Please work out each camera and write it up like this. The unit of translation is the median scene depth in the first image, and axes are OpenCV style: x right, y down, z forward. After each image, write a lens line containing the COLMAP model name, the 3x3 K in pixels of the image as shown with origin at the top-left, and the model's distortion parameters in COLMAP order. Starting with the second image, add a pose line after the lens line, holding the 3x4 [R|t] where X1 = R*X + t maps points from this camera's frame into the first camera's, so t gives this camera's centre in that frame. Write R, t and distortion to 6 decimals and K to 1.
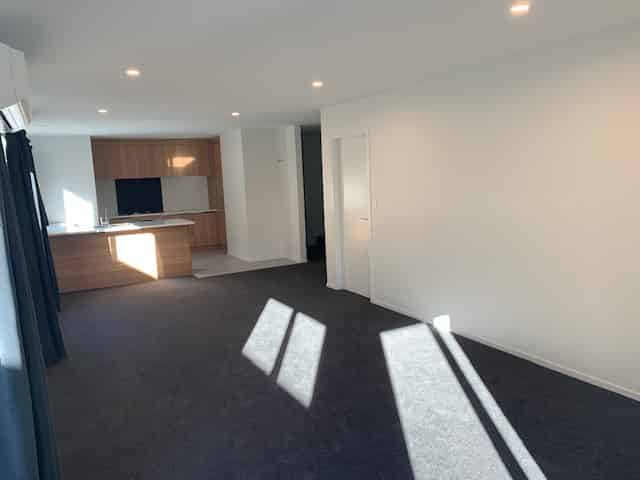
lens RADIAL K [[480.5, 0, 320.0], [0, 480.5, 240.0], [0, 0, 1]] dist [0.008079, 0.001132]
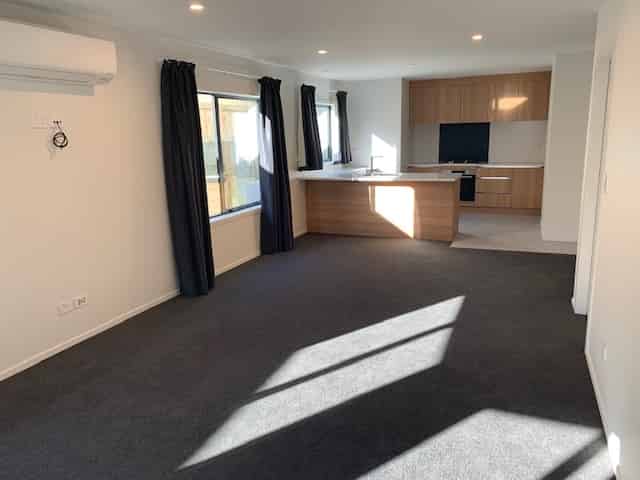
lens RADIAL K [[480.5, 0, 320.0], [0, 480.5, 240.0], [0, 0, 1]] dist [0.008079, 0.001132]
pose [[0.610374, 0.196011, -0.767479, 0.249099], [-0.103658, 0.980333, 0.167935, -0.049408], [0.785302, -0.022948, 0.618688, 0.302144]]
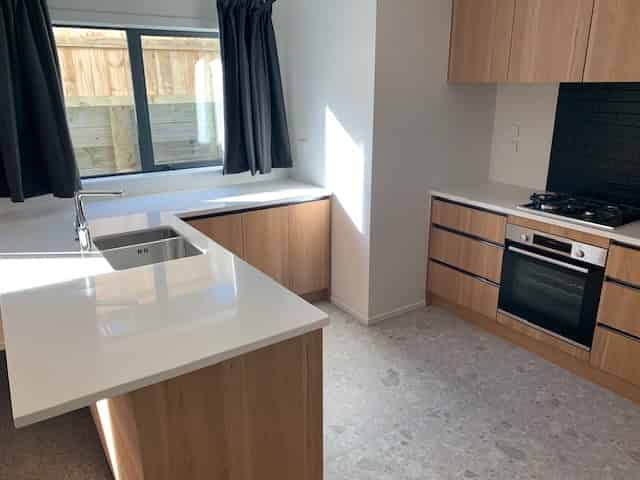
lens RADIAL K [[474.3, 0, 320.0], [0, 474.3, 240.0], [0, 0, 1]] dist [-0.030299, 0.001191]
pose [[0.073429, 0.324031, -0.943193, -0.141401], [-0.133625, 0.940415, 0.312674, -0.136303], [0.988308, 0.103075, 0.112352, 1.053871]]
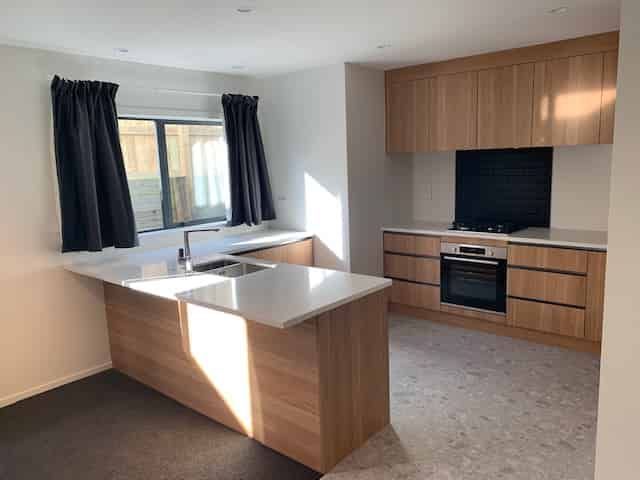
lens RADIAL K [[463.6, 0, 320.0], [0, 463.6, 240.0], [0, 0, 1]] dist [-0.052386, -0.000007]
pose [[0.323838, 0.172214, -0.930307, -0.023867], [-0.097854, 0.984118, 0.148112, -0.121262], [0.941039, 0.043070, 0.335547, 0.921878]]
